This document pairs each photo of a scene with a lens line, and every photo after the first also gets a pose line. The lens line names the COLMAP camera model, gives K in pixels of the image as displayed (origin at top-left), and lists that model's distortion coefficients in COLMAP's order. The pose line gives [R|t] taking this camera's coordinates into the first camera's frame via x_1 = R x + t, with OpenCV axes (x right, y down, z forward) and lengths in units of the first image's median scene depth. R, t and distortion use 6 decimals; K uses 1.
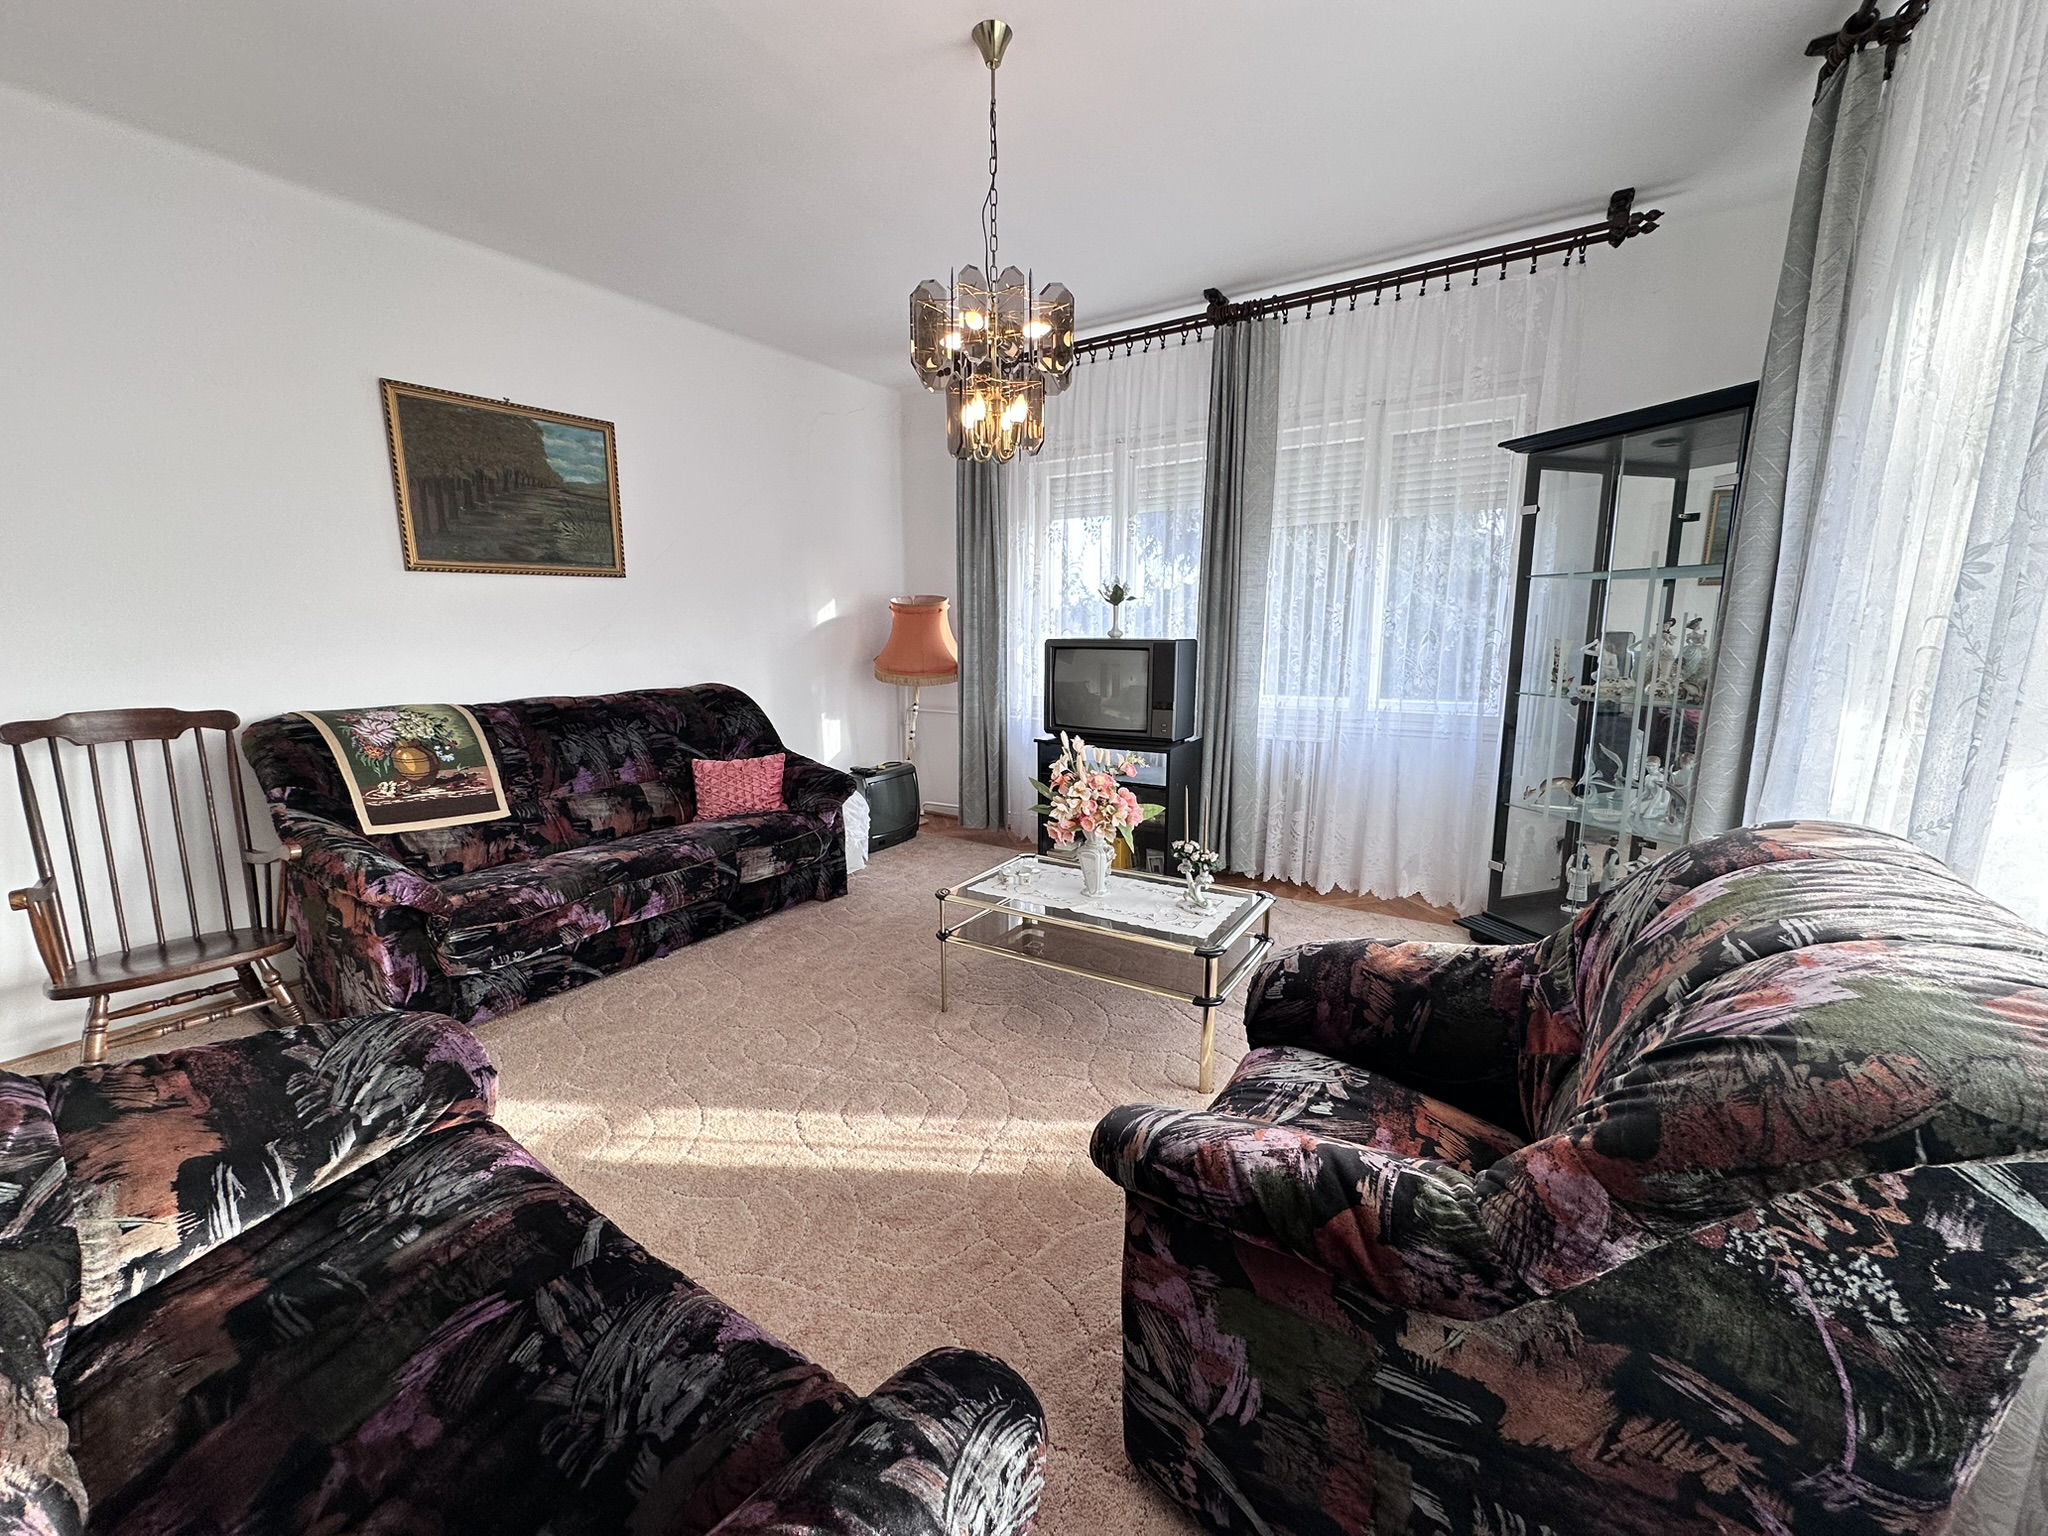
lens RADIAL K [[816.7, 0, 1022.3], [0, 816.7, 765.7], [0, 0, 1]] dist [-0.001166, 0.000149]
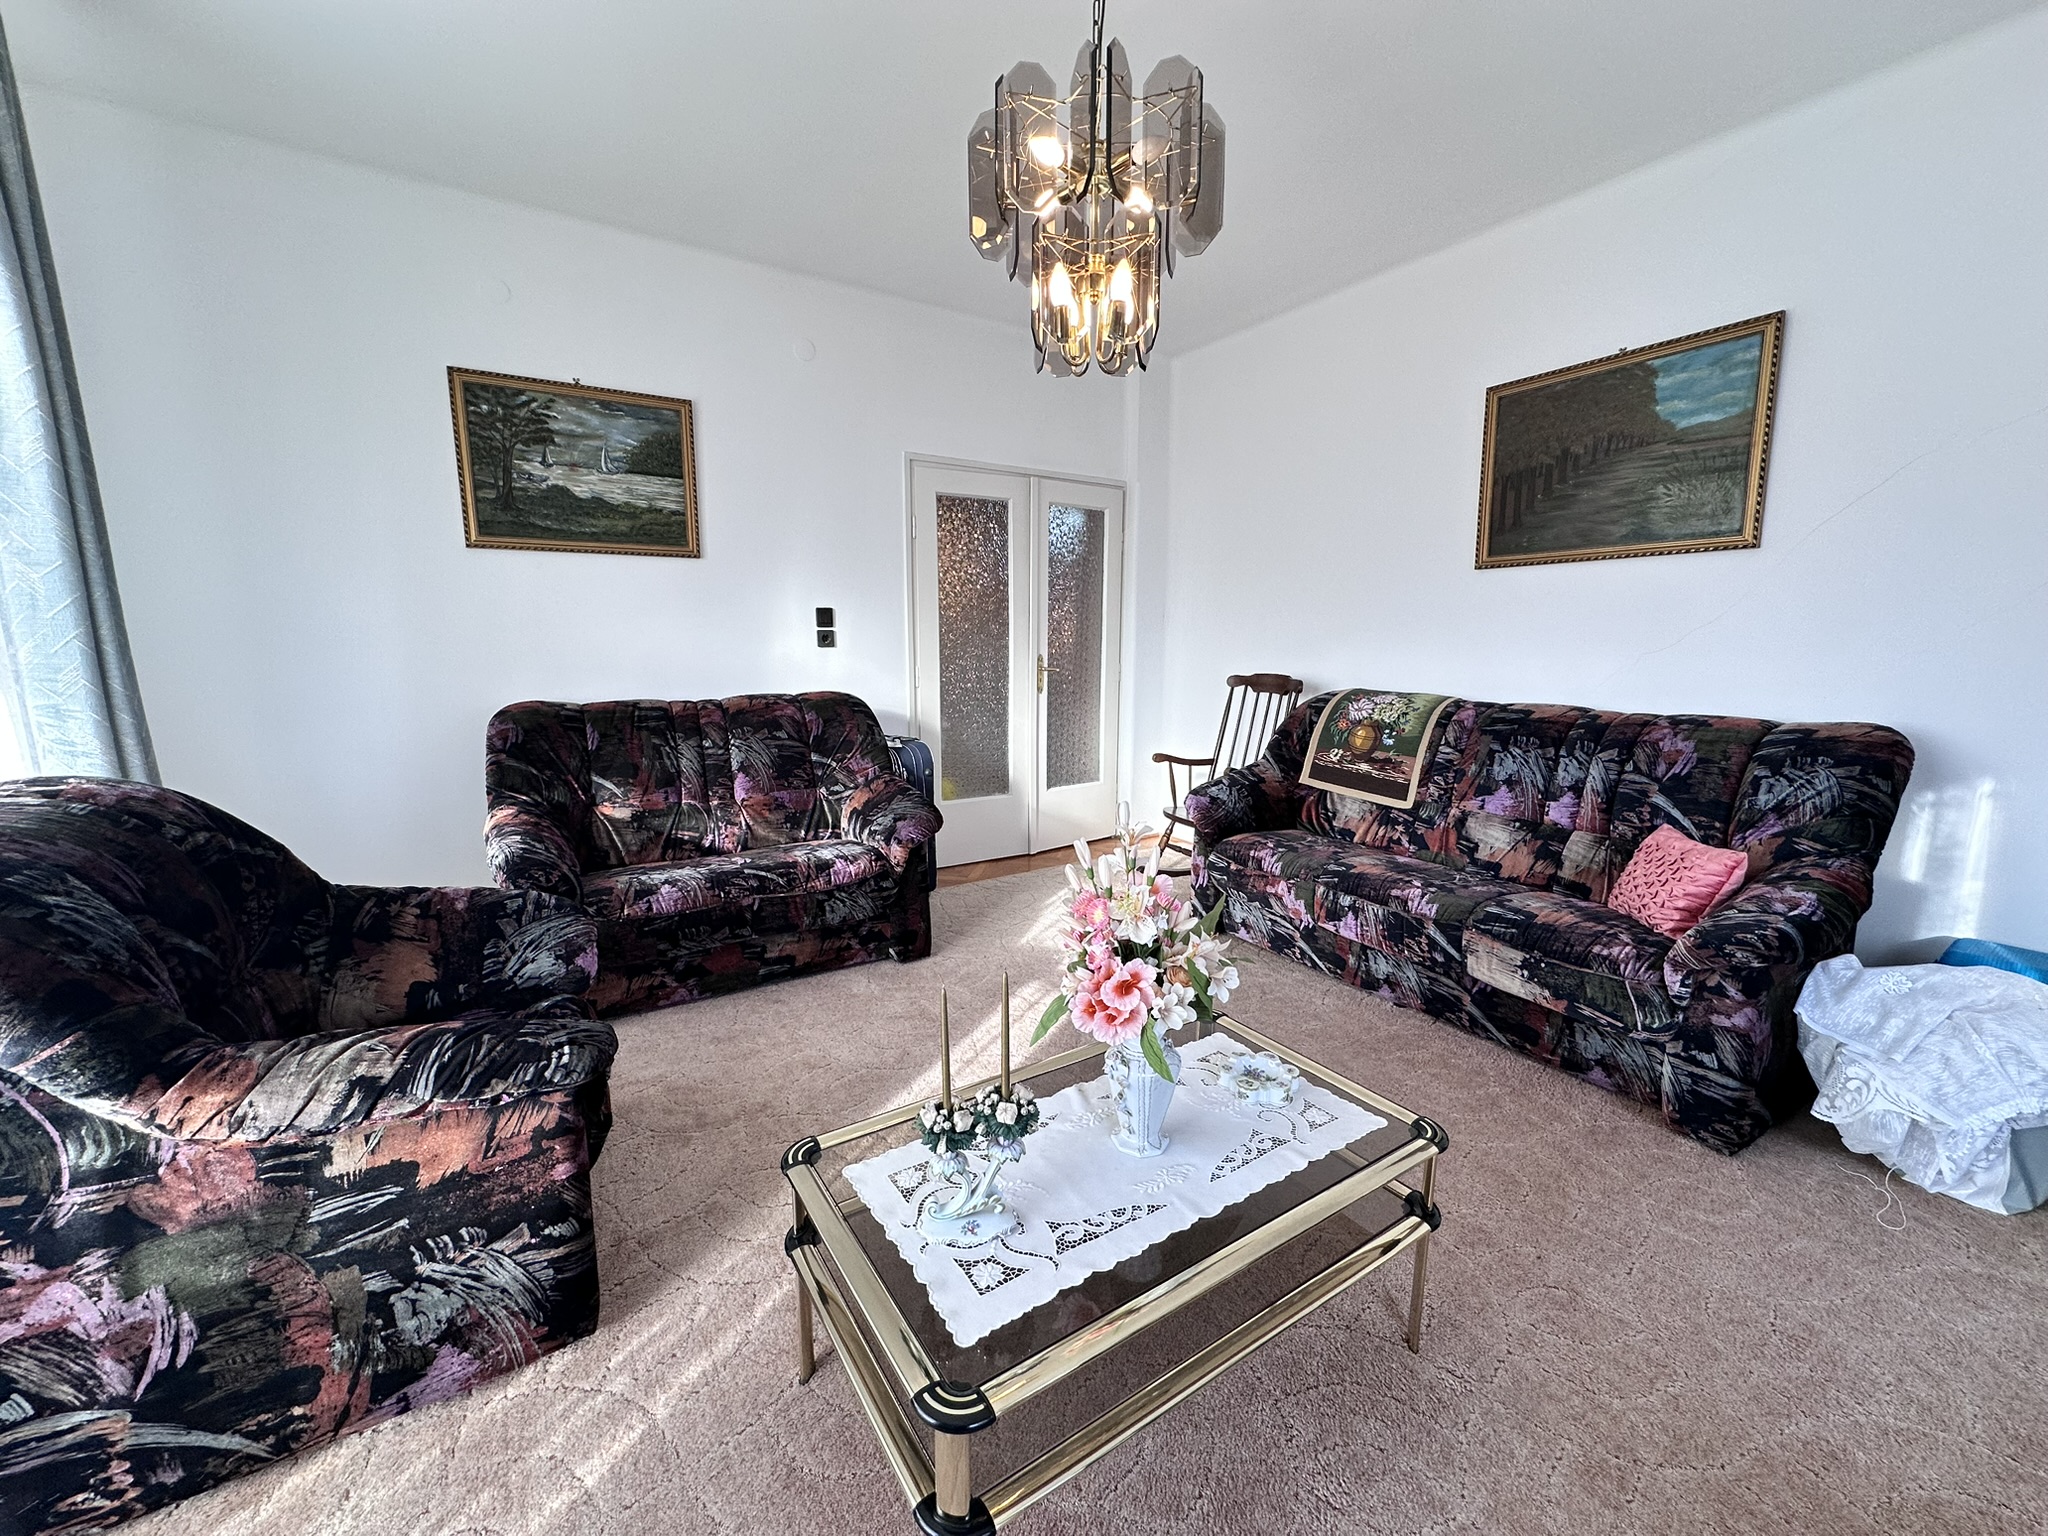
lens RADIAL K [[816.7, 0, 1022.3], [0, 816.7, 765.7], [0, 0, 1]] dist [-0.001166, 0.000149]
pose [[-0.410147, 0.153395, -0.899027, 0.453765], [-0.154617, 0.959790, 0.234300, -0.147436], [0.898817, 0.235103, -0.369938, 0.894265]]
